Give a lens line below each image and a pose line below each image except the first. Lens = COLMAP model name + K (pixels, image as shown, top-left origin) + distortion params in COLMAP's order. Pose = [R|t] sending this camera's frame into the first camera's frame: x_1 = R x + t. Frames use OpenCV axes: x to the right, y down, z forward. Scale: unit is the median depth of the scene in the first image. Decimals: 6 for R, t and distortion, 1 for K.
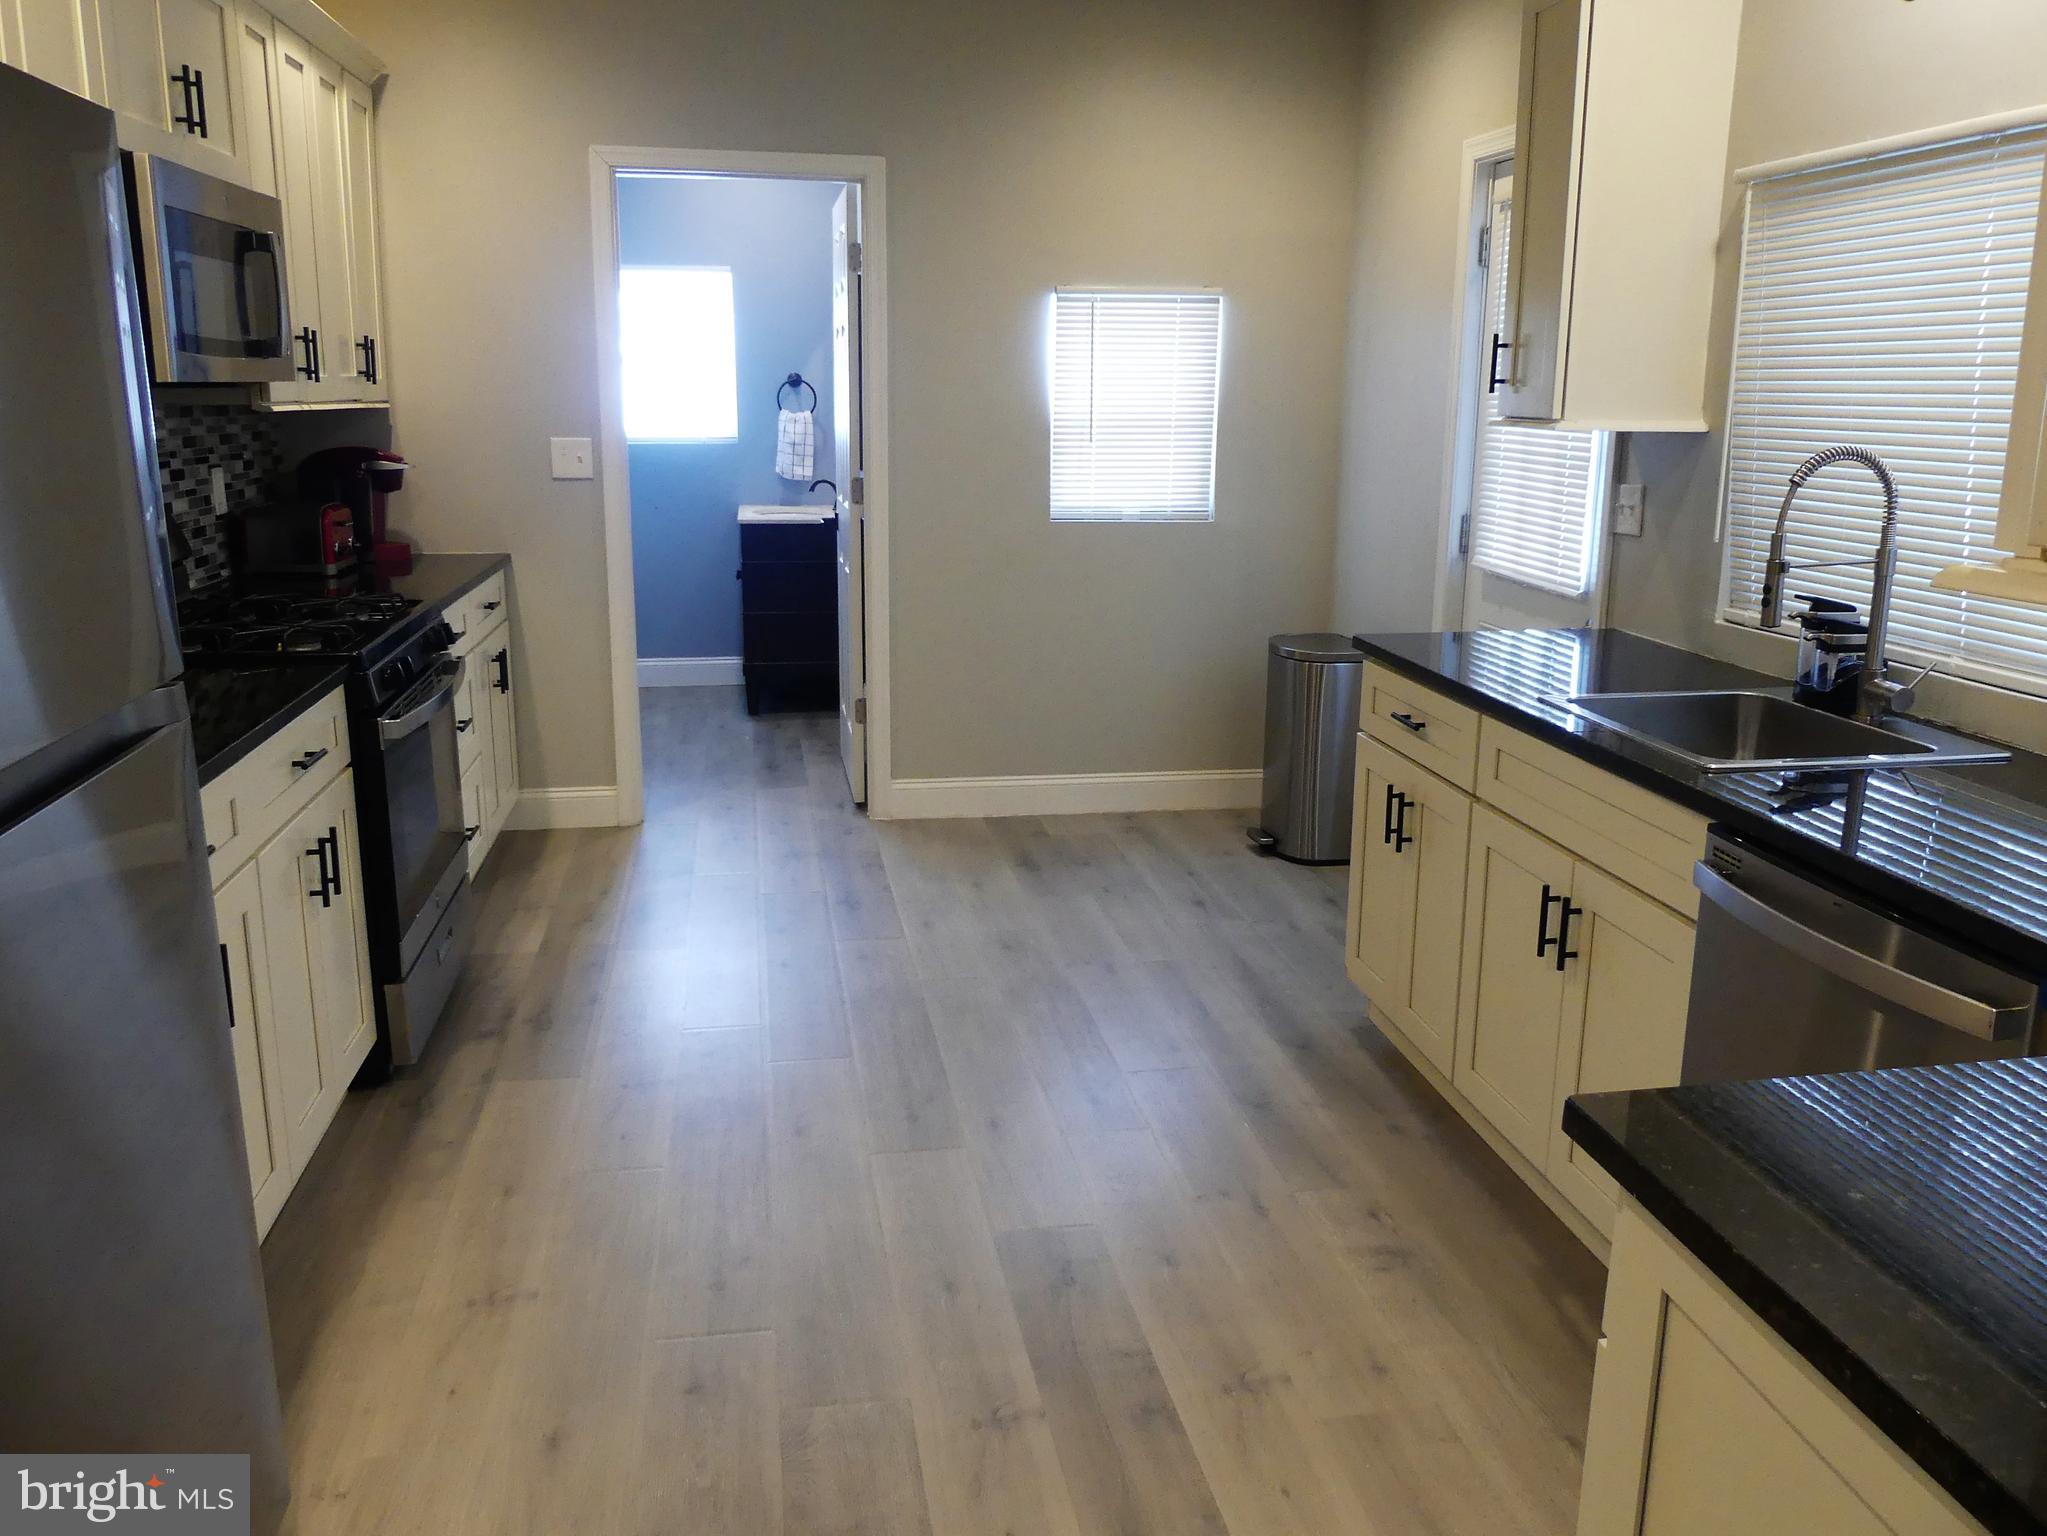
lens RADIAL K [[1586.0, 0, 1031.8], [0, 1586.0, 750.7], [0, 0, 1]] dist [-0.005456, -0.004091]
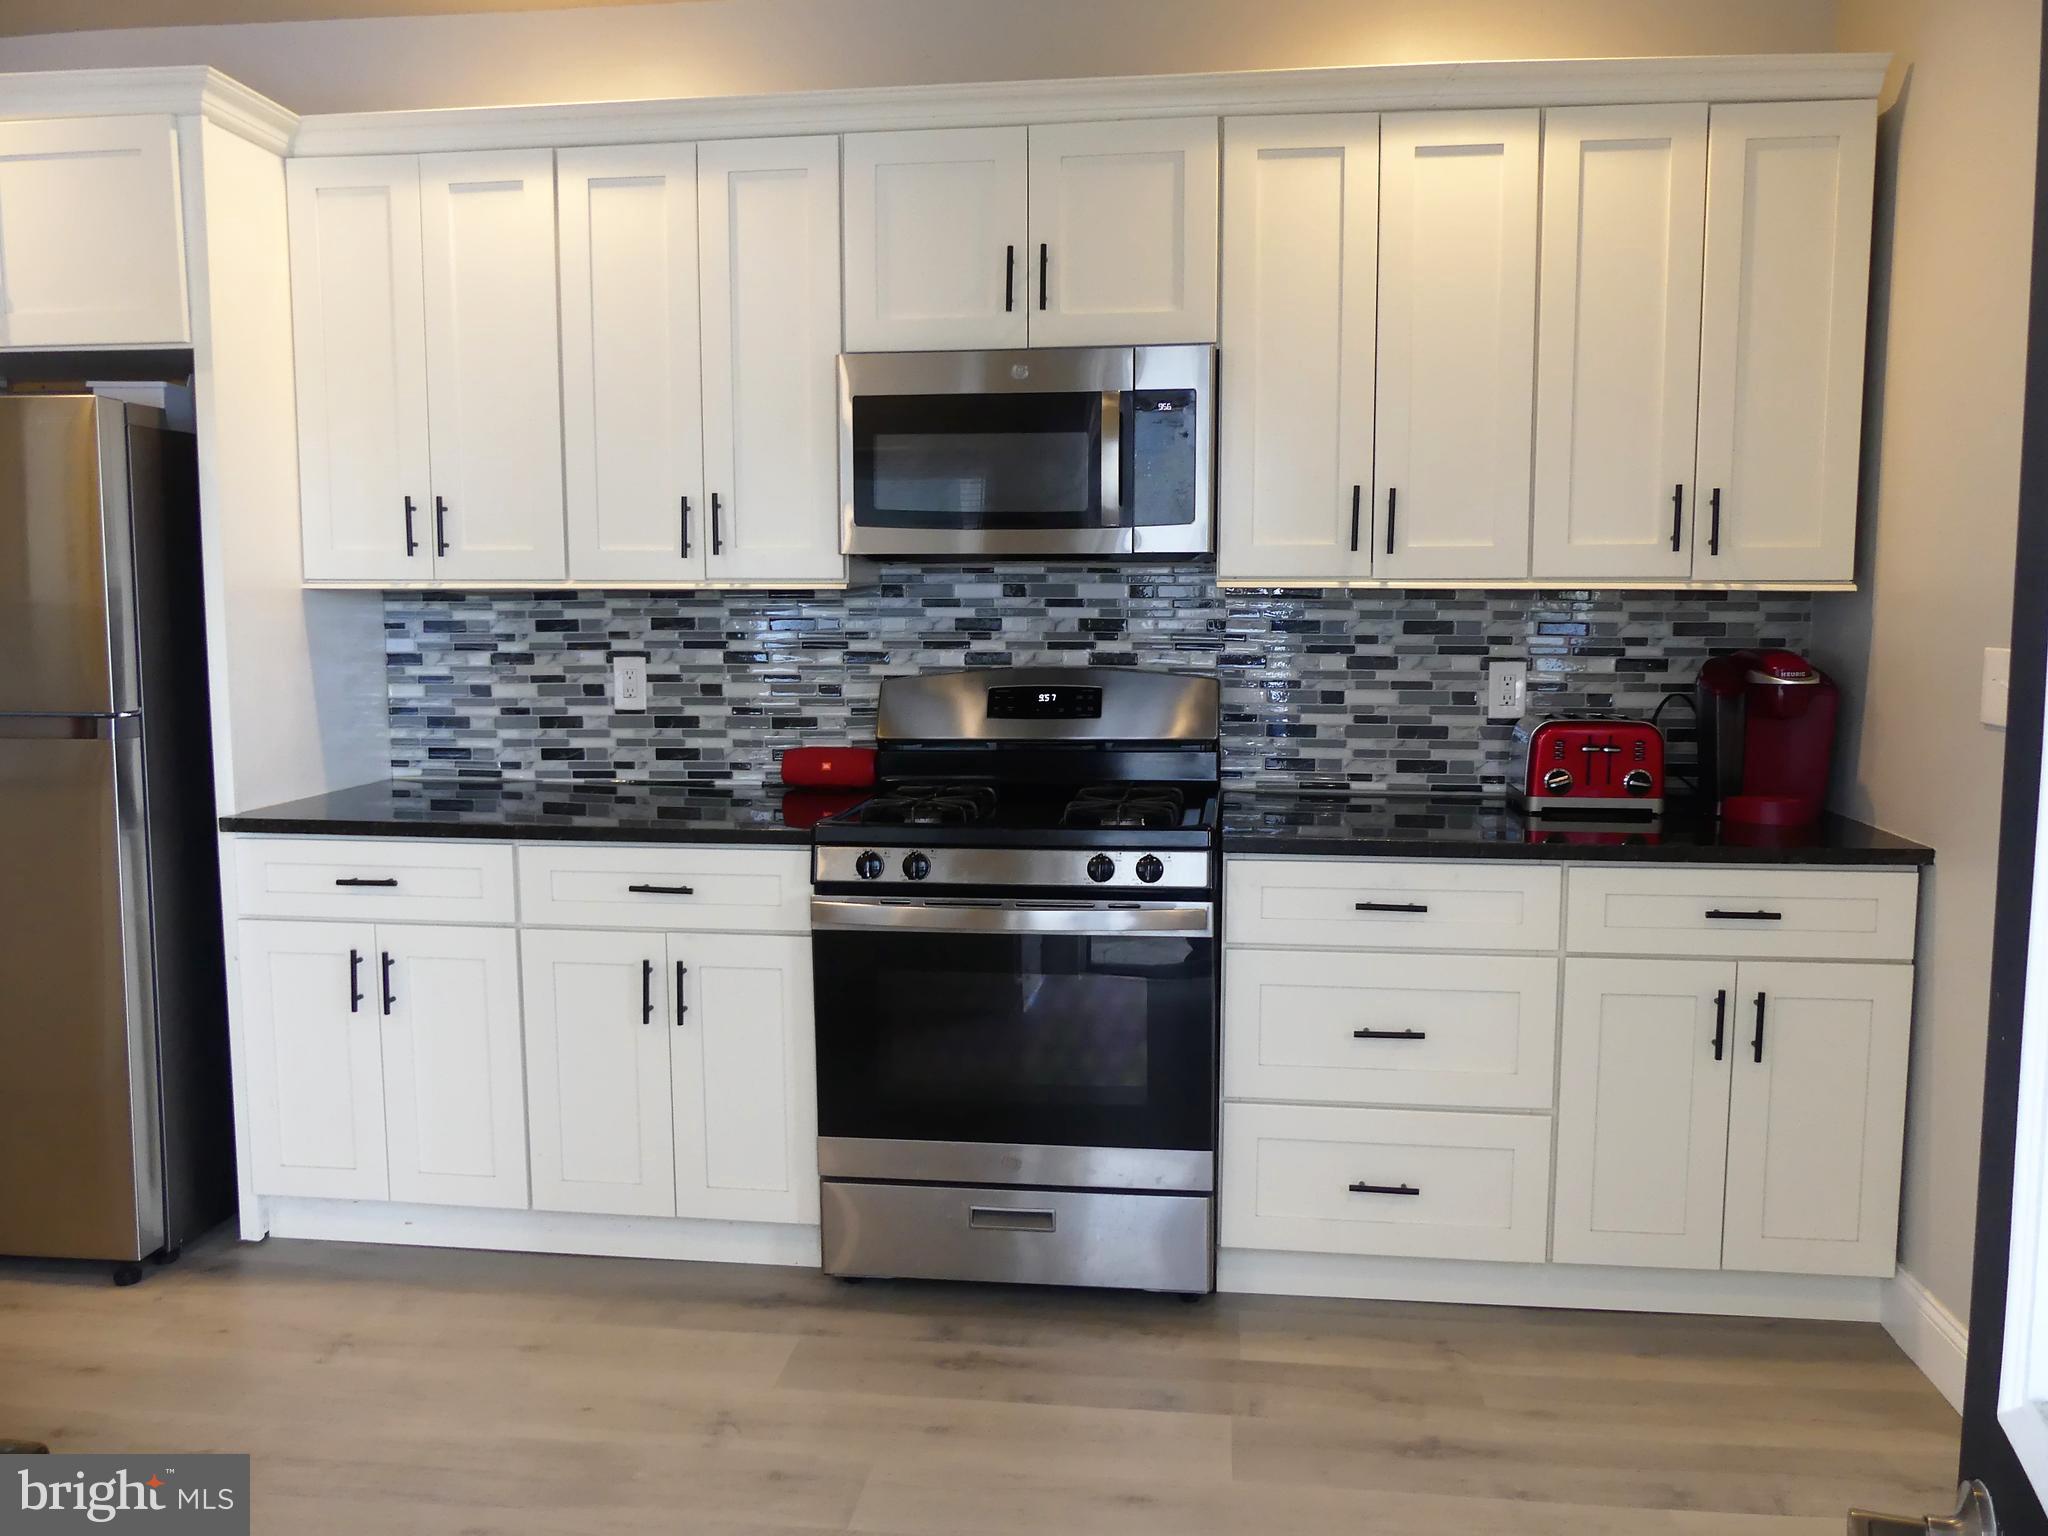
lens RADIAL K [[1586.7, 0, 1016.4], [0, 1586.7, 766.1], [0, 0, 1]] dist [-0.005456, -0.004091]
pose [[-0.287710, 0.082108, -0.954191, 0.420216], [-0.222012, 0.963461, 0.149847, -0.242452], [0.931629, 0.254955, -0.258968, 1.243303]]
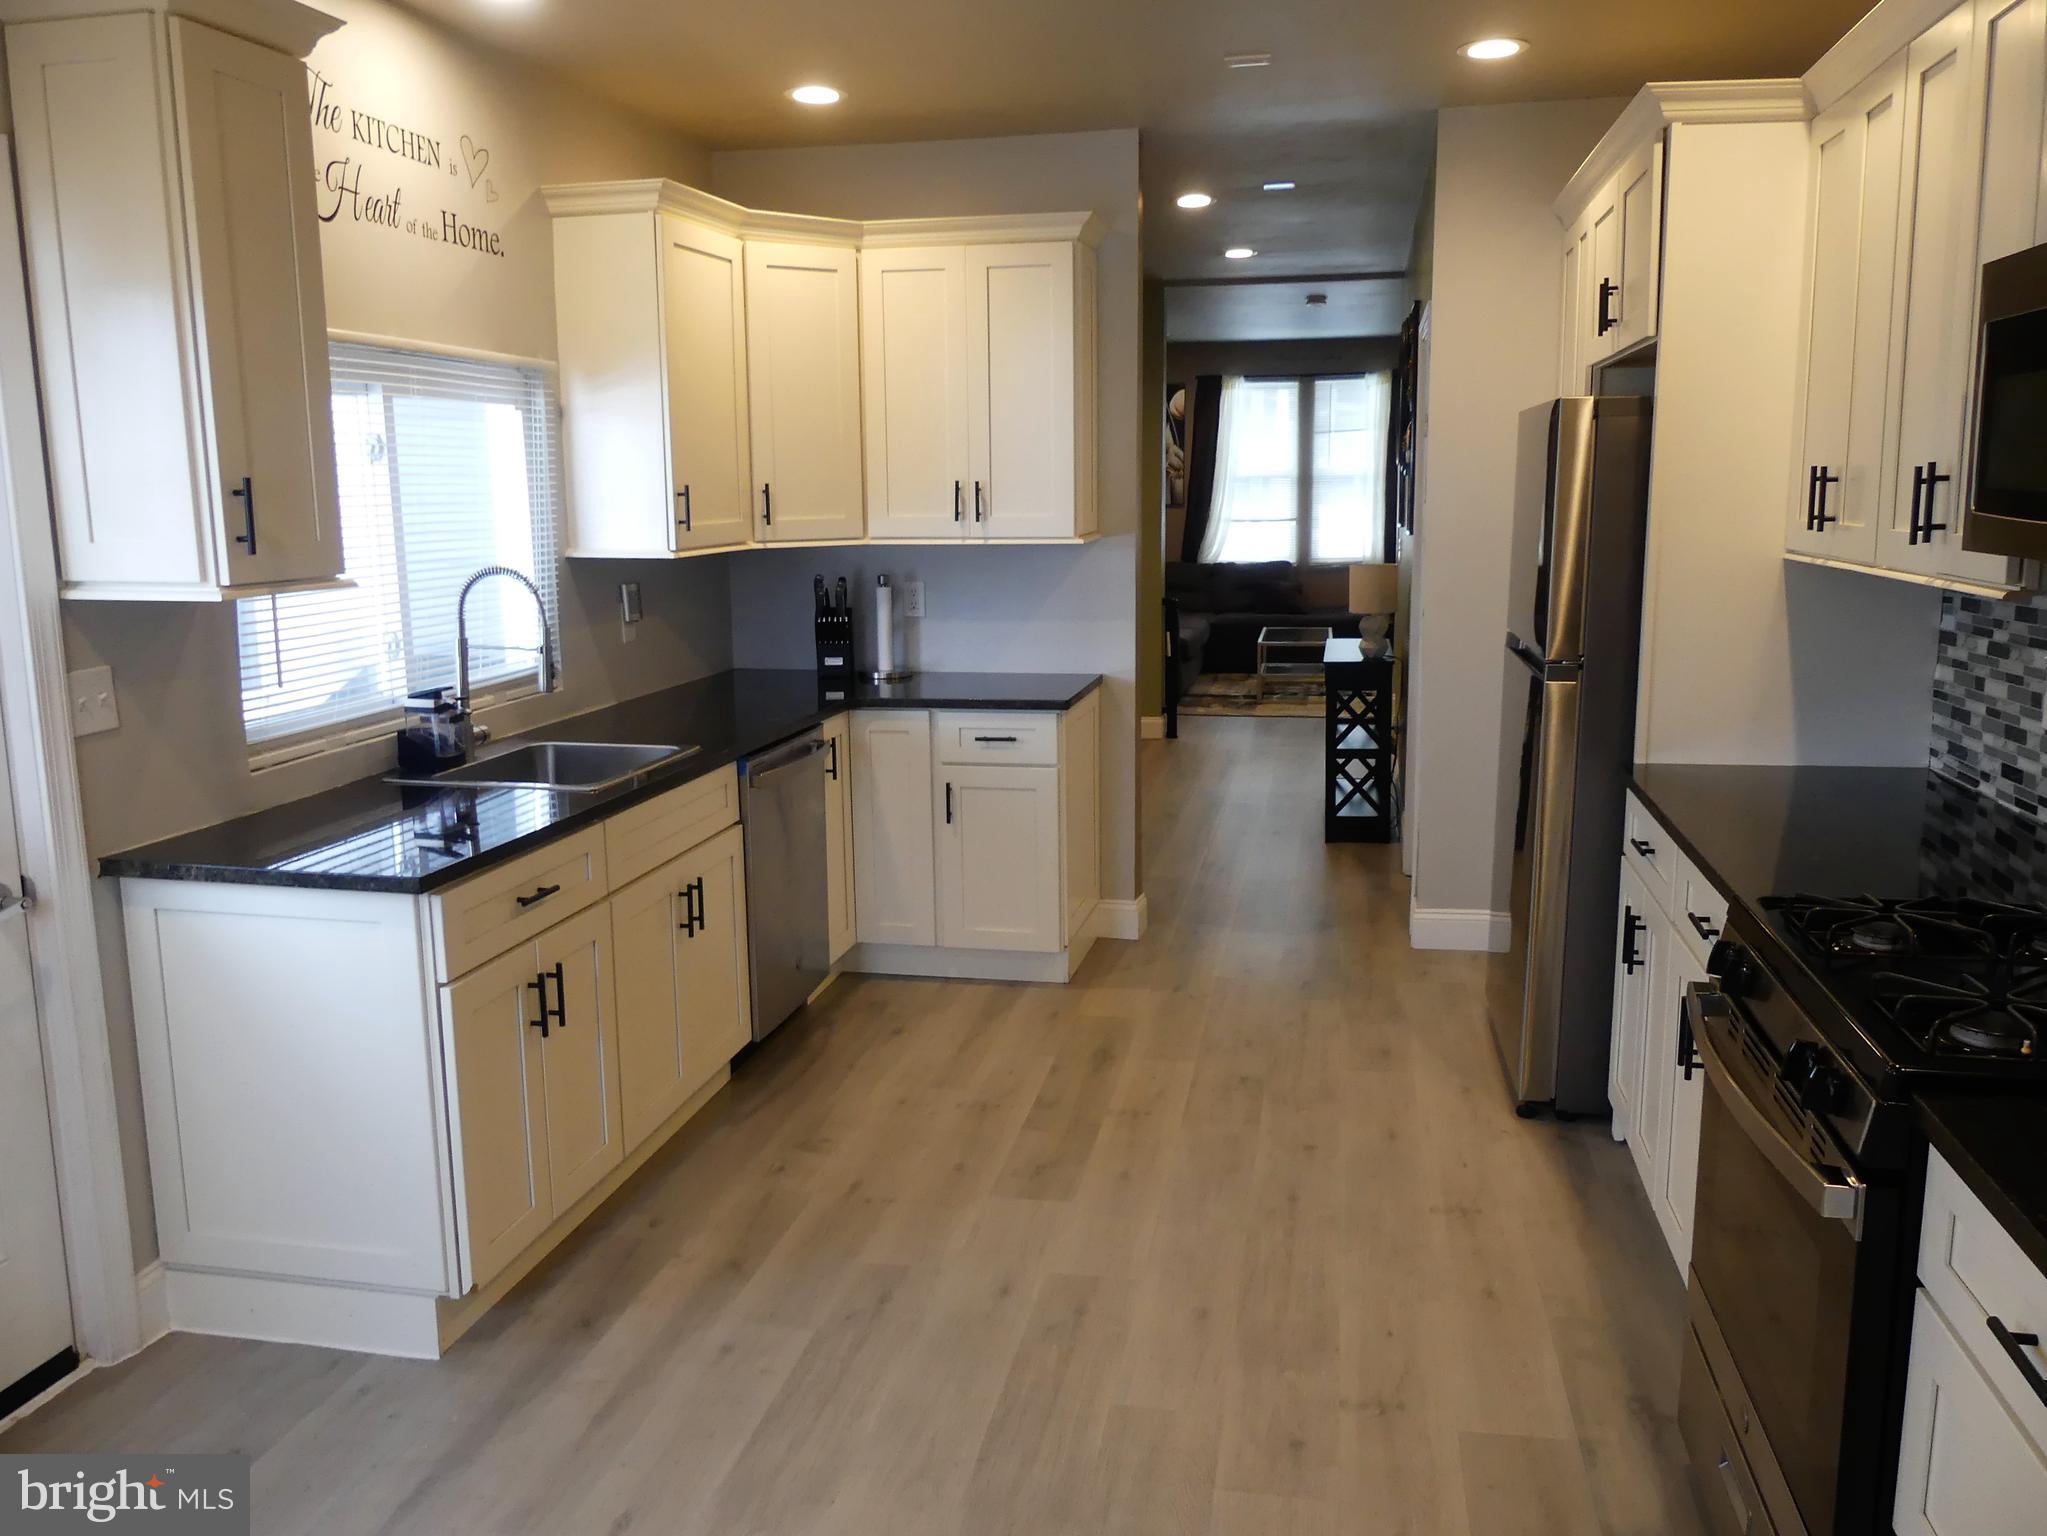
lens RADIAL K [[1586.0, 0, 1023.3], [0, 1586.0, 772.1], [0, 0, 1]] dist [-0.005456, -0.004091]
pose [[-0.931403, -0.063475, 0.358413, -0.342544], [0.085122, 0.919389, 0.384029, -0.403064], [-0.353897, 0.388195, -0.850918, 1.610337]]
